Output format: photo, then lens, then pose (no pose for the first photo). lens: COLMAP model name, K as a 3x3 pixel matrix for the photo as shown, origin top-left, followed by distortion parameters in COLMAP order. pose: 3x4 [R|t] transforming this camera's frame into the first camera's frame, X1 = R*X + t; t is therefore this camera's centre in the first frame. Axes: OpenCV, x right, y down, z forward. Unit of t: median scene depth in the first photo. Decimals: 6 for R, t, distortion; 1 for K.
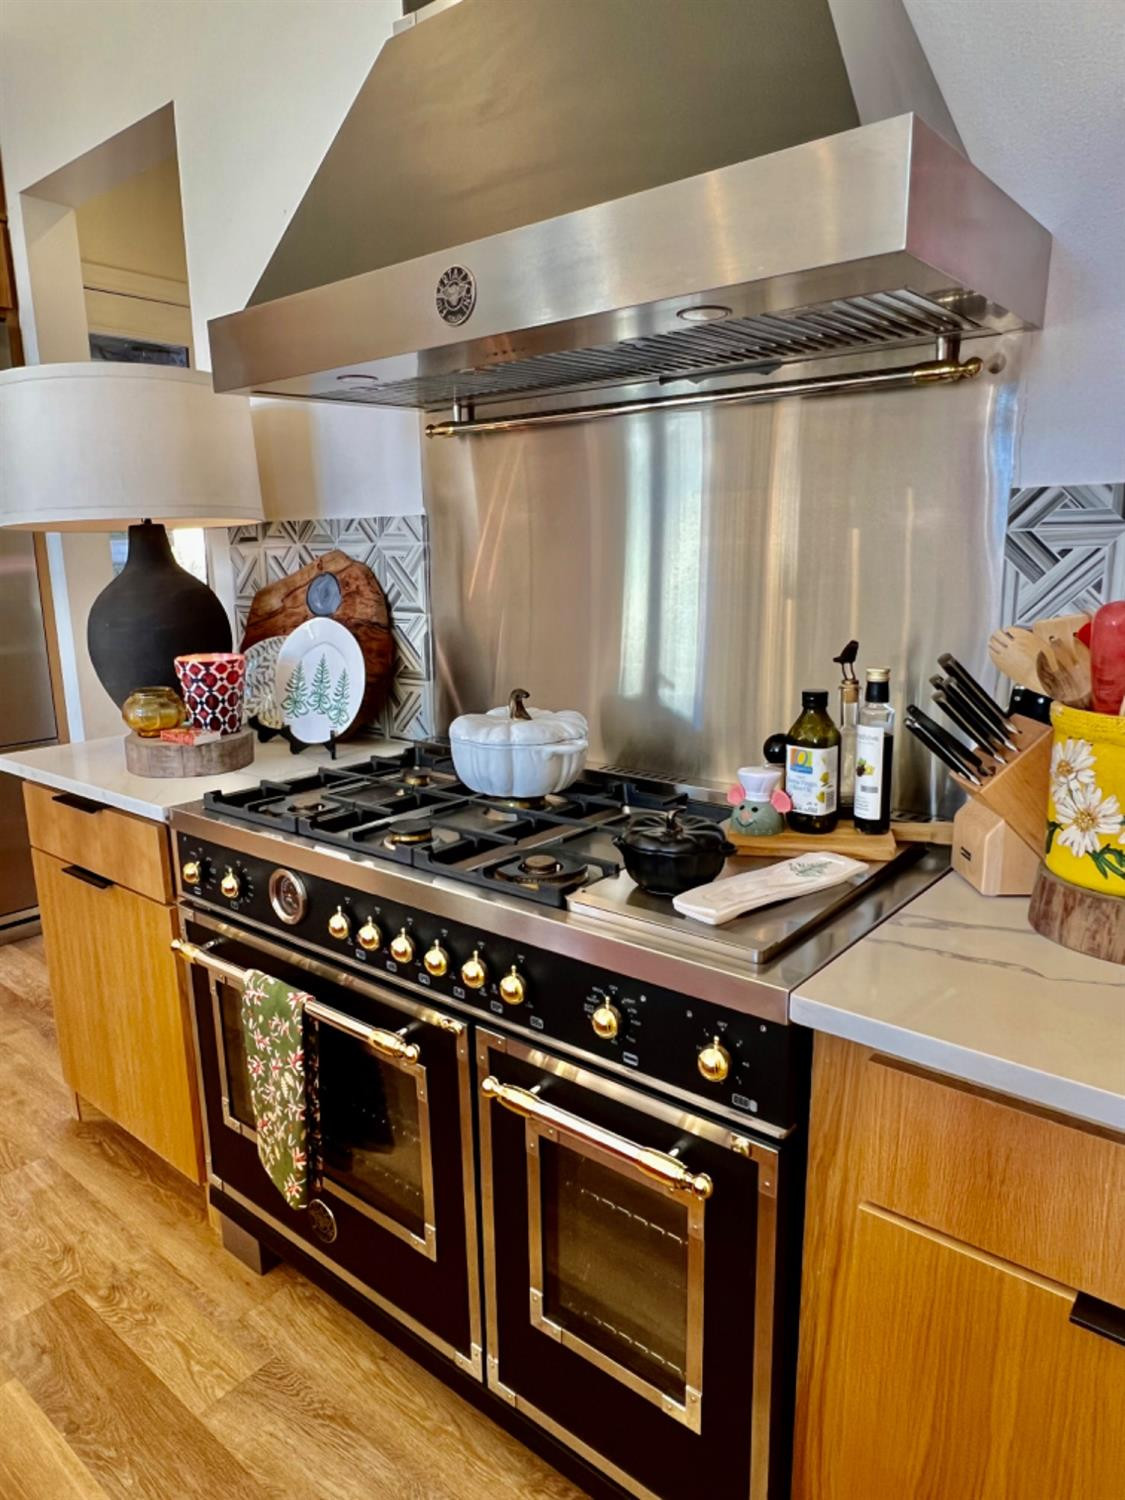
lens RADIAL K [[977.8, 0, 561.2], [0, 977.8, 751.5], [0, 0, 1]] dist [-0.008384, -0.005379]
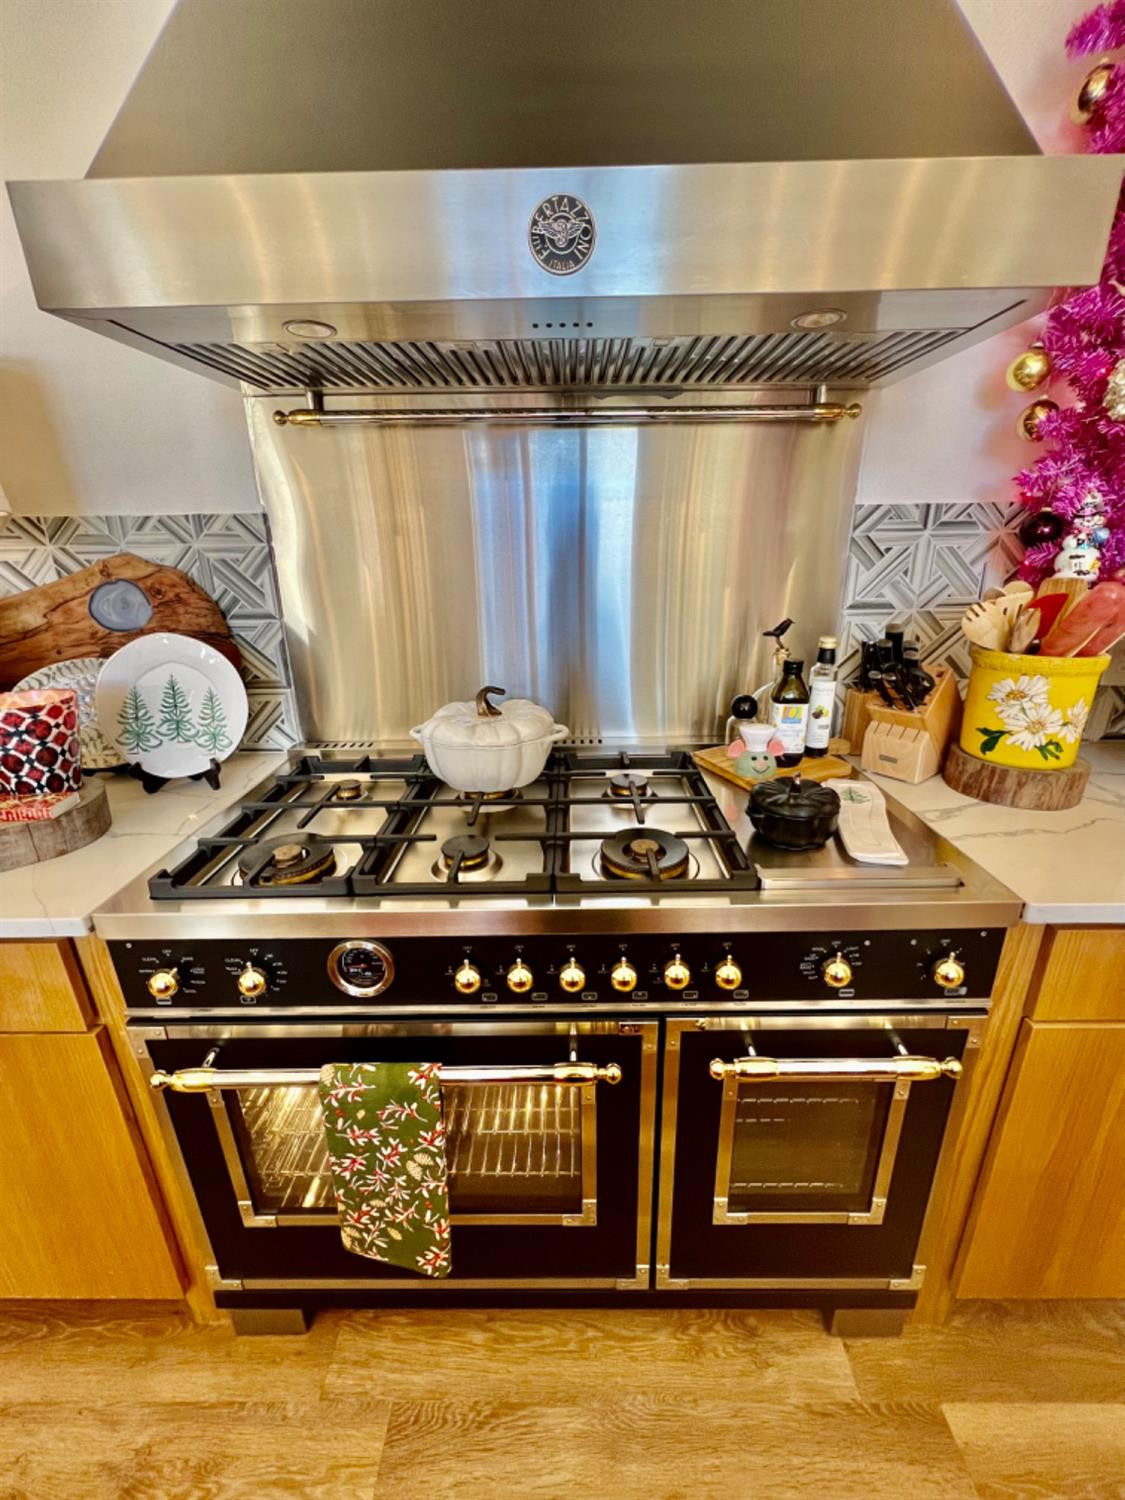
lens RADIAL K [[602.0, 0, 570.3], [0, 602.0, 747.4], [0, 0, 1]] dist [-0.008785, 0.001626]
pose [[0.768877, -0.202042, 0.606636, -0.328378], [0.133666, 0.978590, 0.156509, -0.077483], [-0.625270, -0.039249, 0.779421, 0.380483]]
